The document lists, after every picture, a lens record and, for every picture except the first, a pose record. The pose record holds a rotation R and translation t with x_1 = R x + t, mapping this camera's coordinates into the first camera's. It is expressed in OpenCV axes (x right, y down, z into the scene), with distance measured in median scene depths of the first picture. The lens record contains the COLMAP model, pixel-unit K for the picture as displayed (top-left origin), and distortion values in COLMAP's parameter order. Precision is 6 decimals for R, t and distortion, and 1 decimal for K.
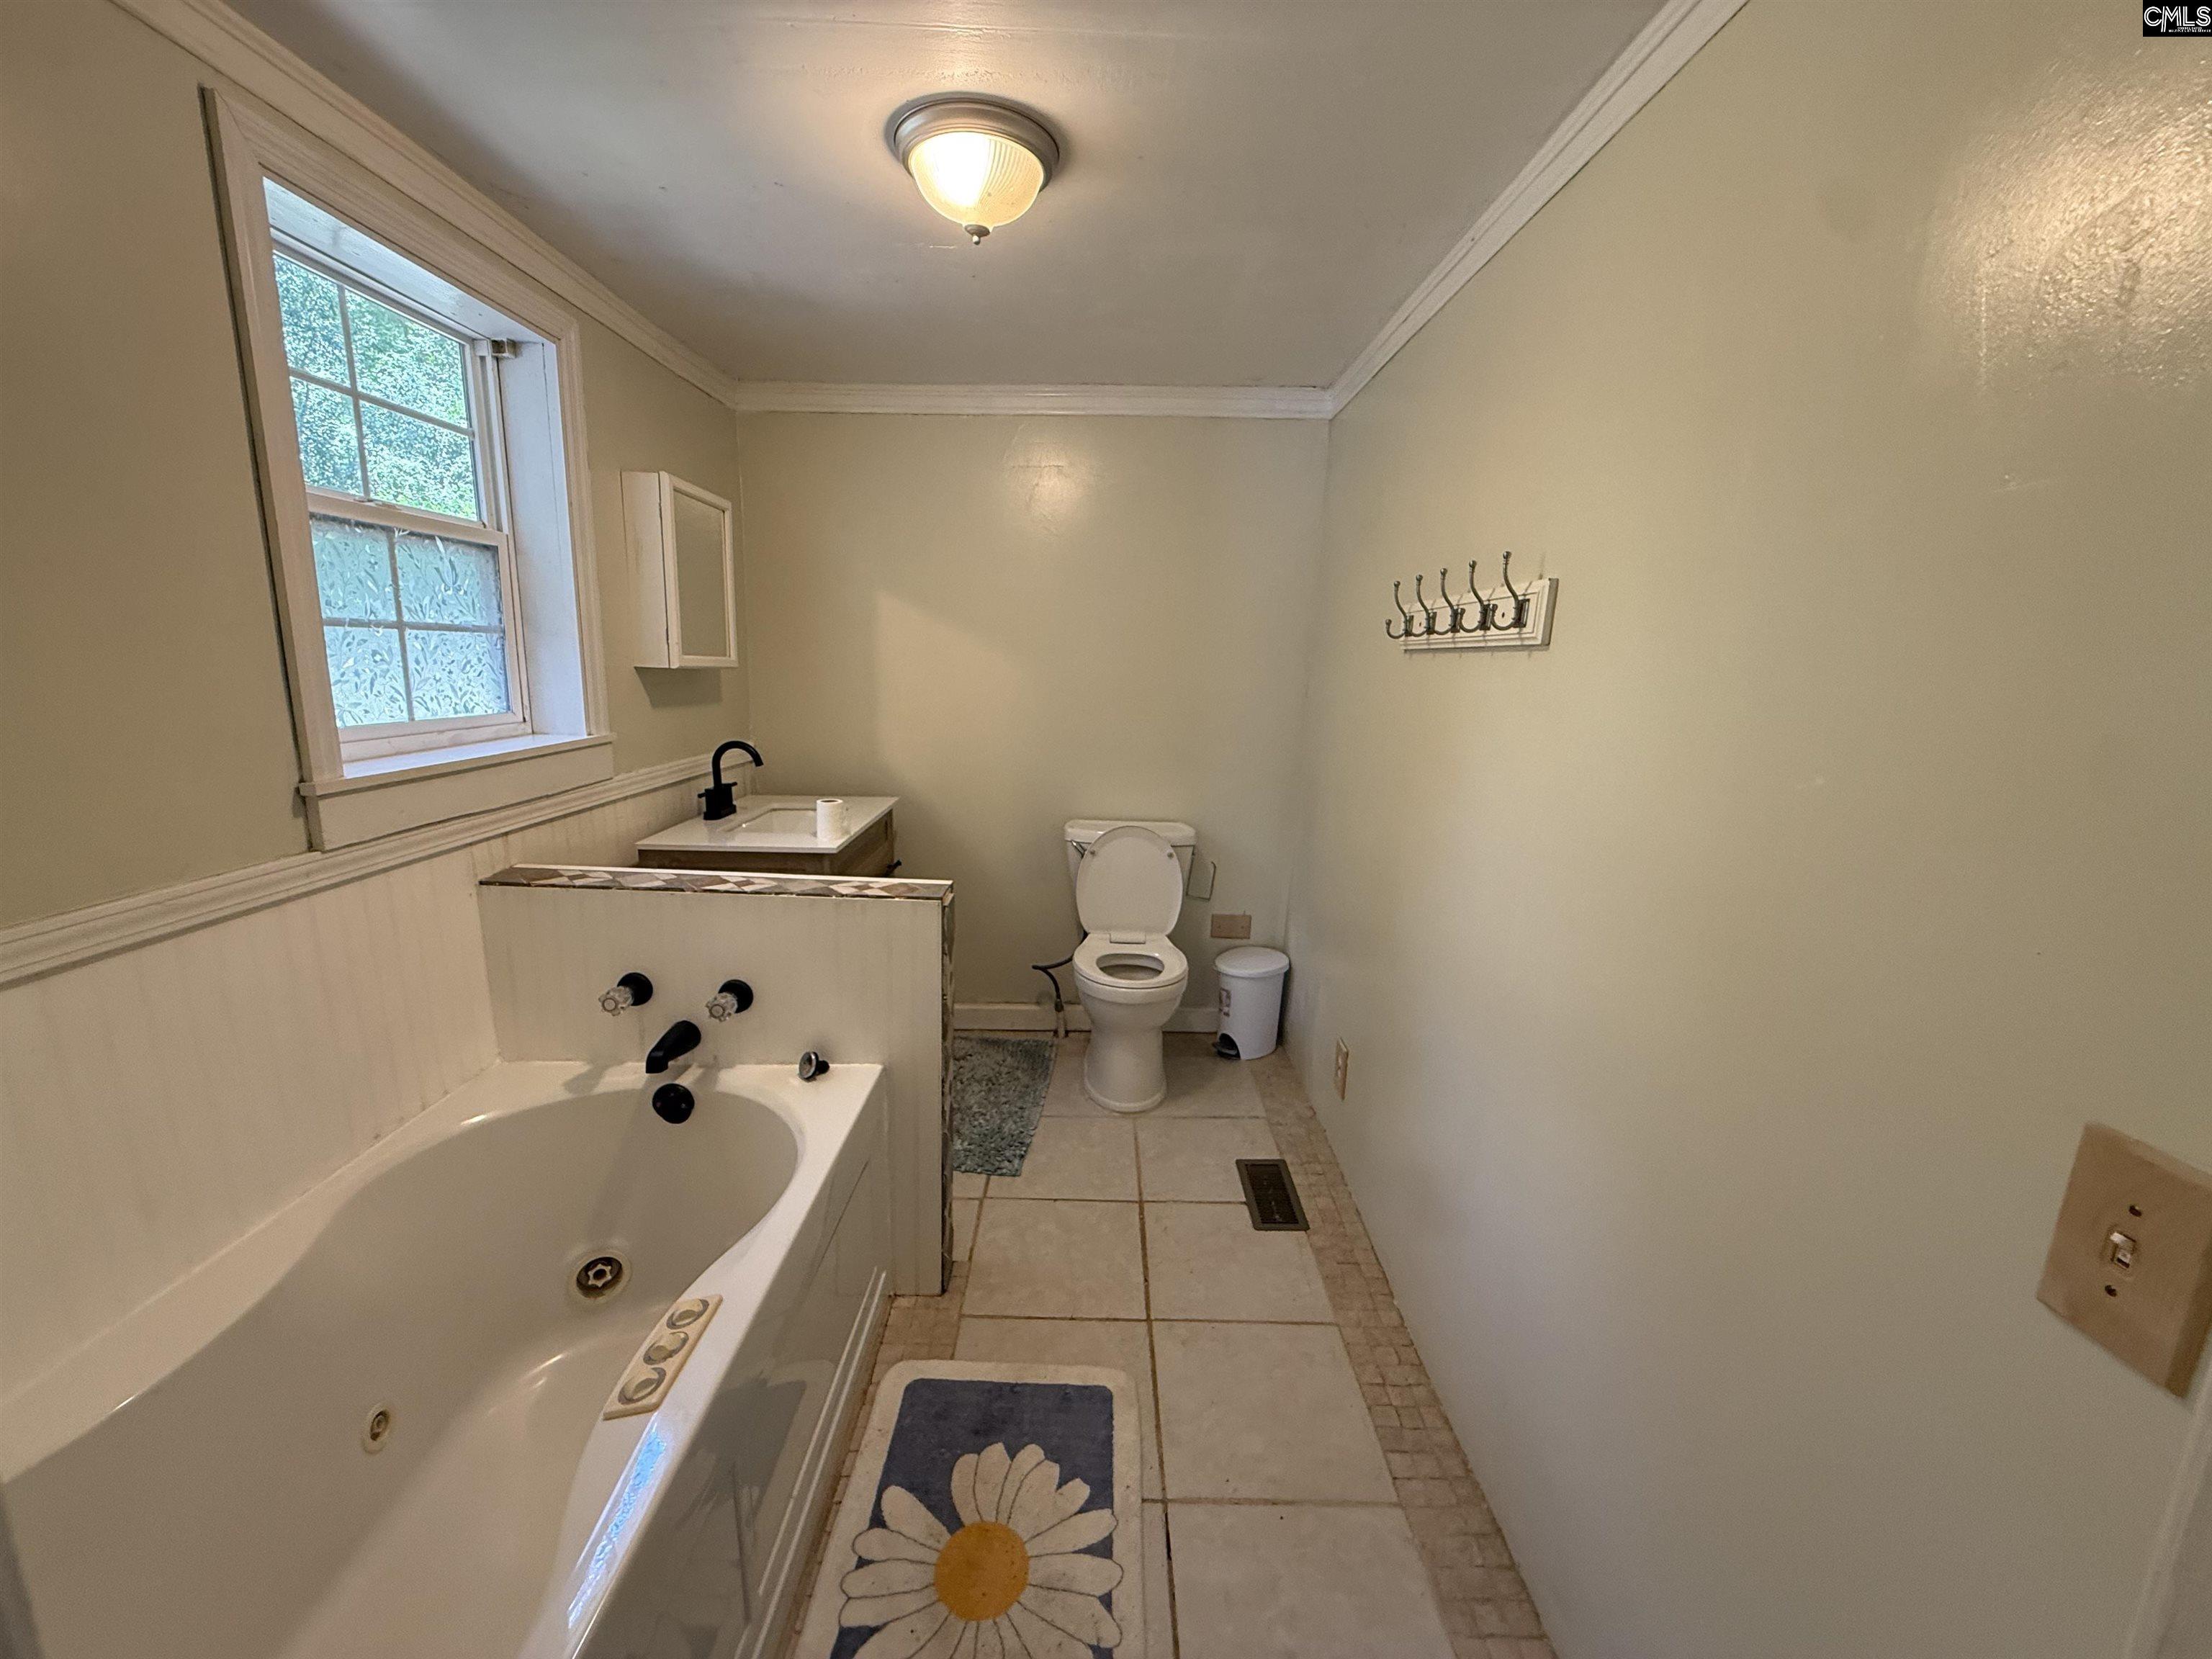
lens RADIAL K [[880.8, 0, 1102.3], [0, 880.8, 832.6], [0, 0, 1]] dist [-0.000898, 0.000026]
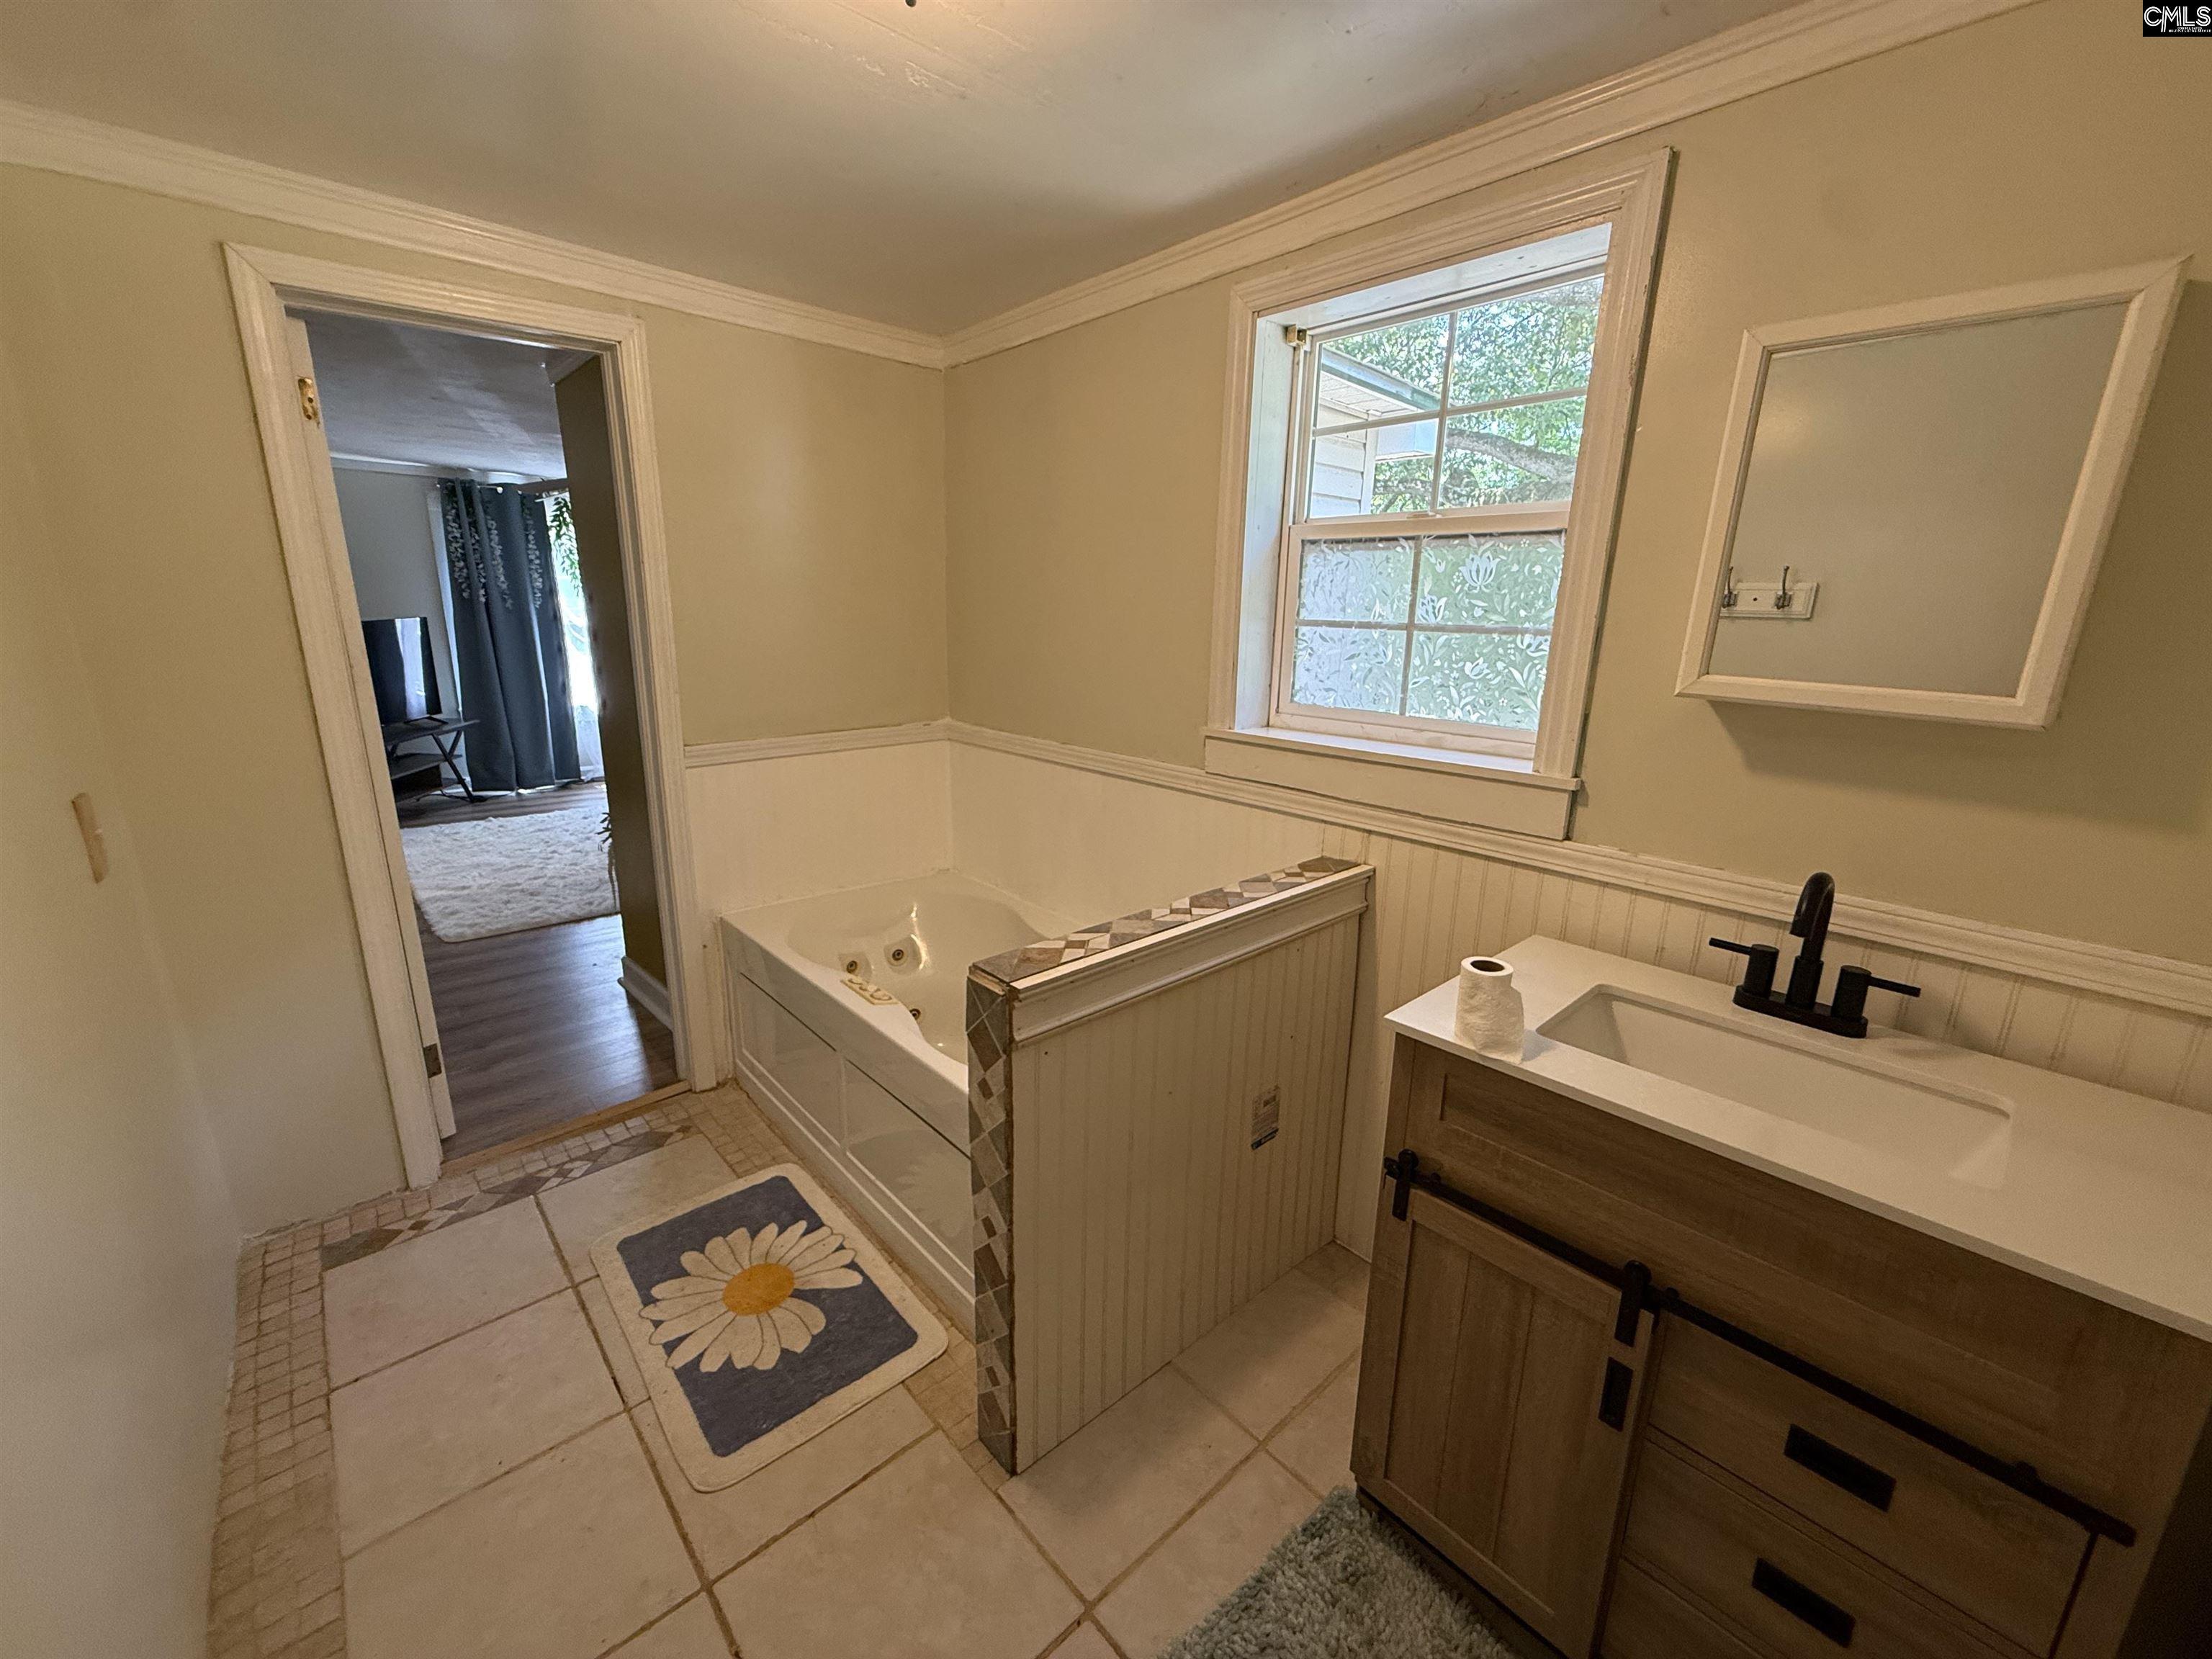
lens RADIAL K [[880.8, 0, 1102.3], [0, 880.8, 832.6], [0, 0, 1]] dist [-0.000898, 0.000026]
pose [[-0.743794, 0.123229, -0.656952, 0.231940], [-0.171645, 0.914685, 0.365908, -0.345316], [0.645995, 0.384923, -0.659186, 1.614726]]
